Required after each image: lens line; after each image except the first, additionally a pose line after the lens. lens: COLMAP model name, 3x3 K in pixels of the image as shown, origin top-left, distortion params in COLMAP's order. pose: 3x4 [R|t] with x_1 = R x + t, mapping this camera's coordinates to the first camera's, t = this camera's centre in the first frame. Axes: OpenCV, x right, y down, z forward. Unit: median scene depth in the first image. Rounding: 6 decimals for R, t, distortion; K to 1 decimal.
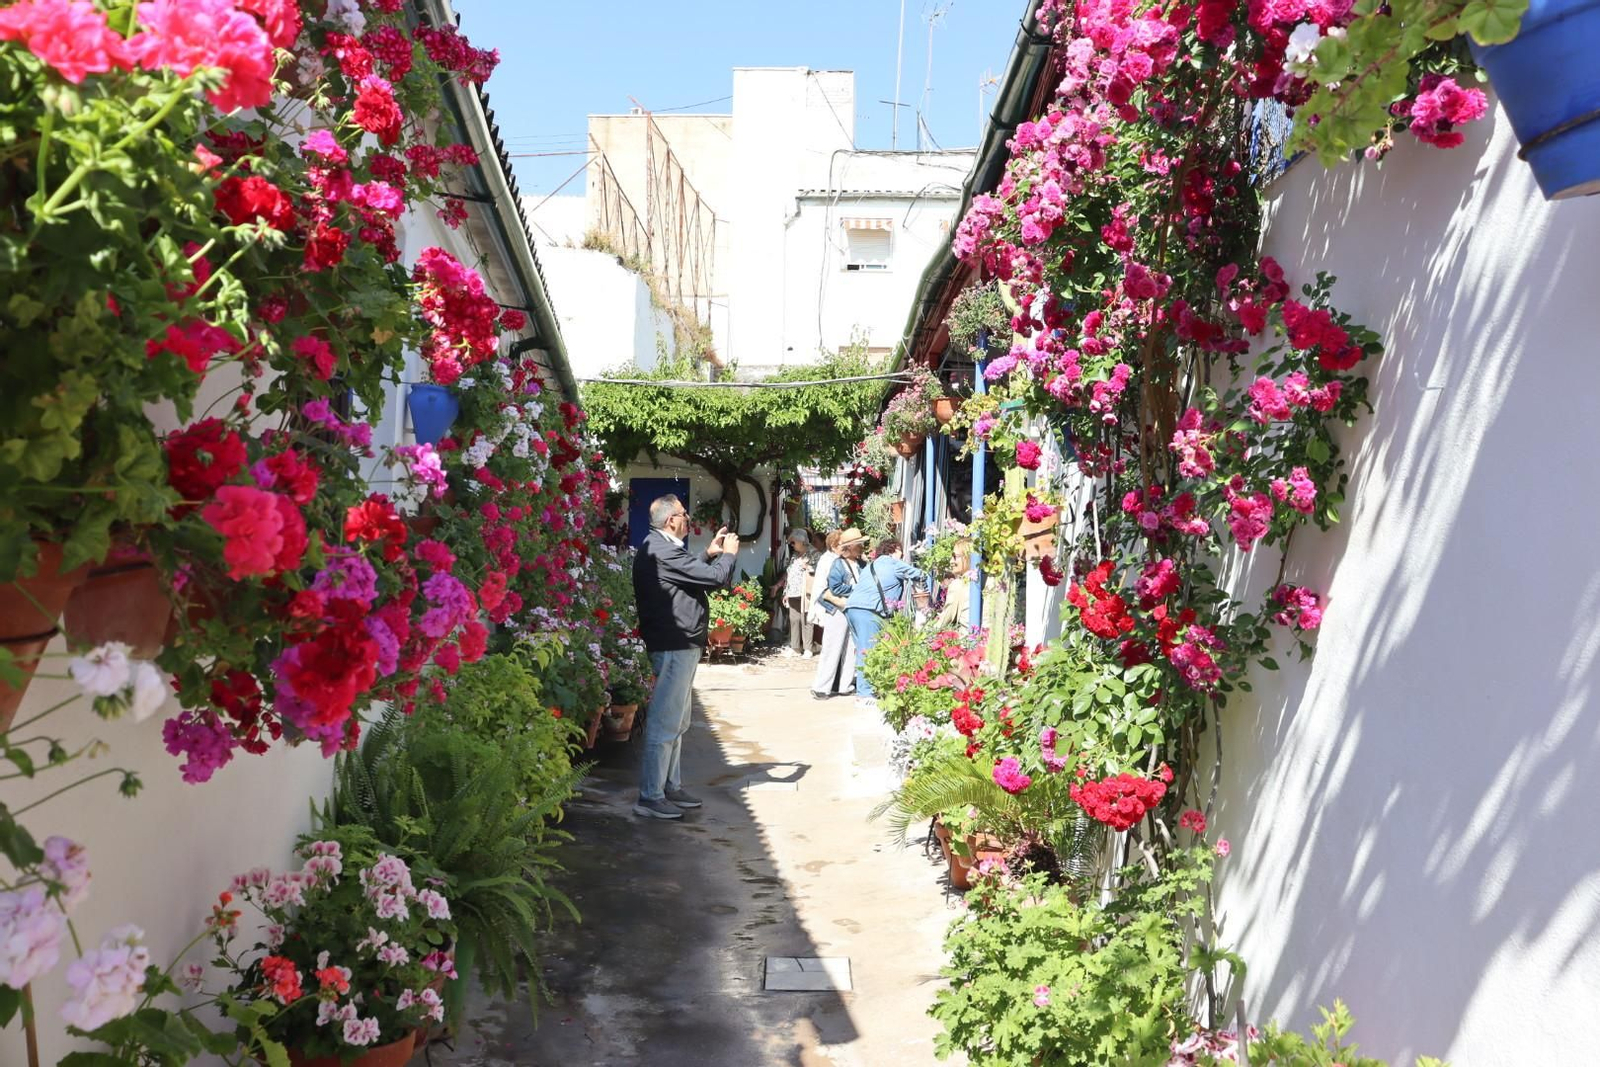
lens RADIAL K [[1417.4, 0, 799.7], [0, 1417.4, 532.2], [0, 0, 1]] dist [-0.172594, 0.158753]
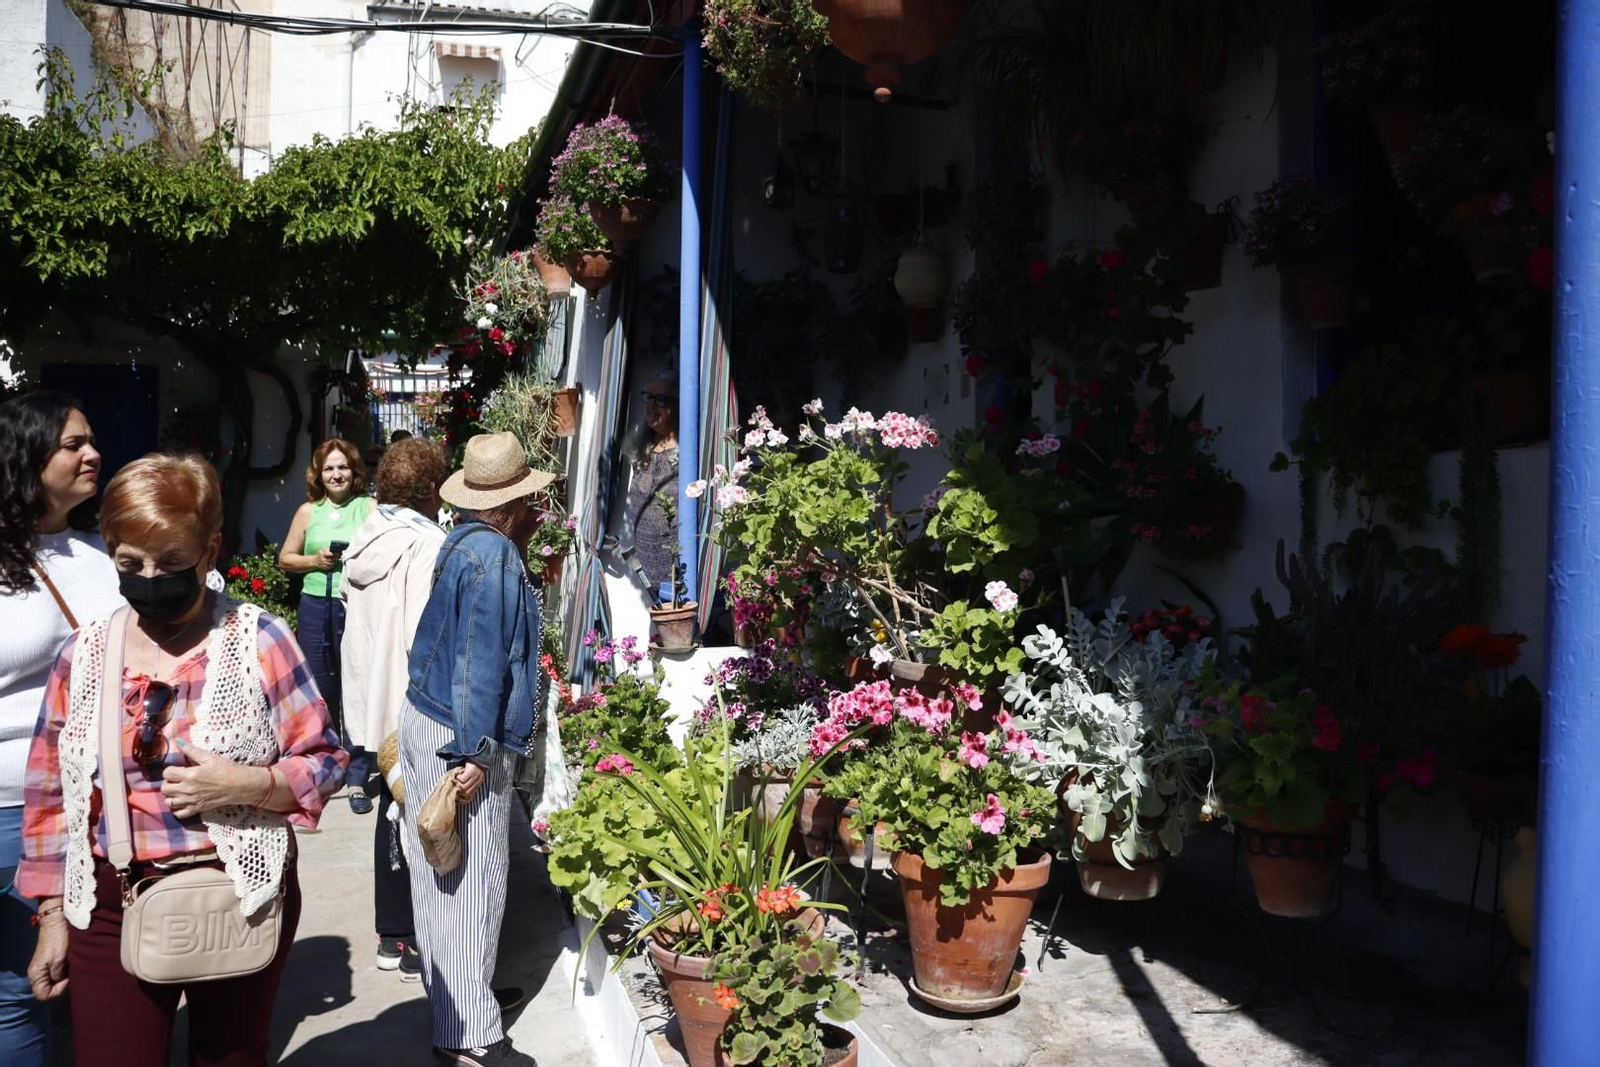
lens RADIAL K [[1417.4, 0, 813.2], [0, 1417.4, 531.5], [0, 0, 1]] dist [-0.172594, 0.158753]
pose [[0.955167, -0.012514, 0.295802, 0.008398], [0.000515, 0.999175, 0.040610, 0.005341], [-0.296067, -0.038637, 0.954386, 0.488326]]
